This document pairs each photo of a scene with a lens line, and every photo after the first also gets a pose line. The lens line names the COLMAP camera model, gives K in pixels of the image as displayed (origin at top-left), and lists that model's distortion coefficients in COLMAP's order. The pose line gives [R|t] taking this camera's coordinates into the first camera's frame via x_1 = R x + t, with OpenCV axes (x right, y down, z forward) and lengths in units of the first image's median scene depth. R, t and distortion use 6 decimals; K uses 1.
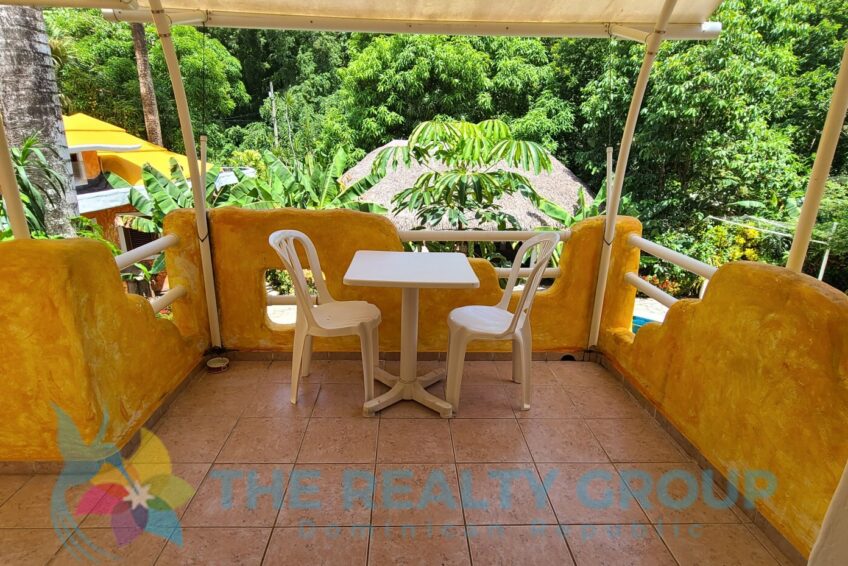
lens RADIAL K [[466.9, 0, 418.6], [0, 466.9, 286.1], [0, 0, 1]] dist [-0.003374, 0.001282]
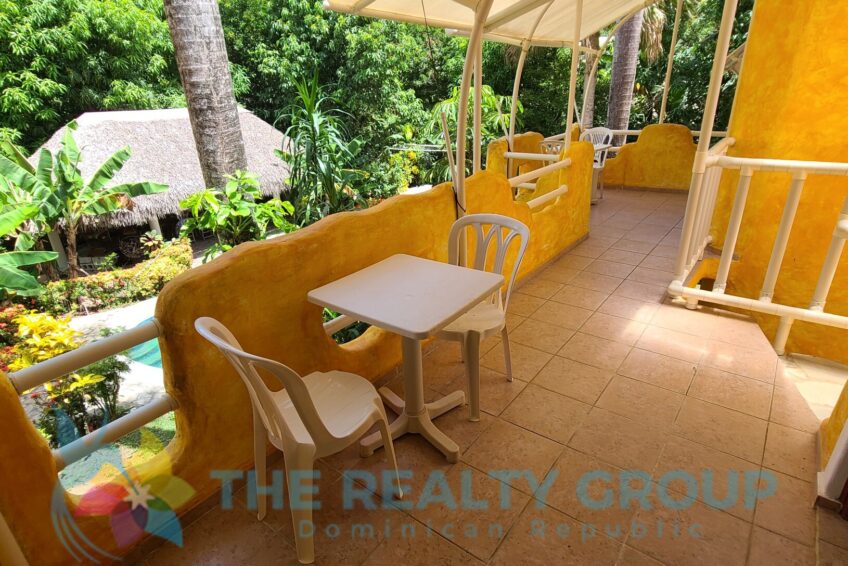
lens RADIAL K [[466.9, 0, 418.6], [0, 466.9, 286.1], [0, 0, 1]] dist [-0.003374, 0.001282]
pose [[0.635124, -0.340969, 0.693079, -0.351053], [0.284870, 0.937440, 0.200136, -0.012794], [-0.717960, 0.070327, 0.692523, -0.005884]]
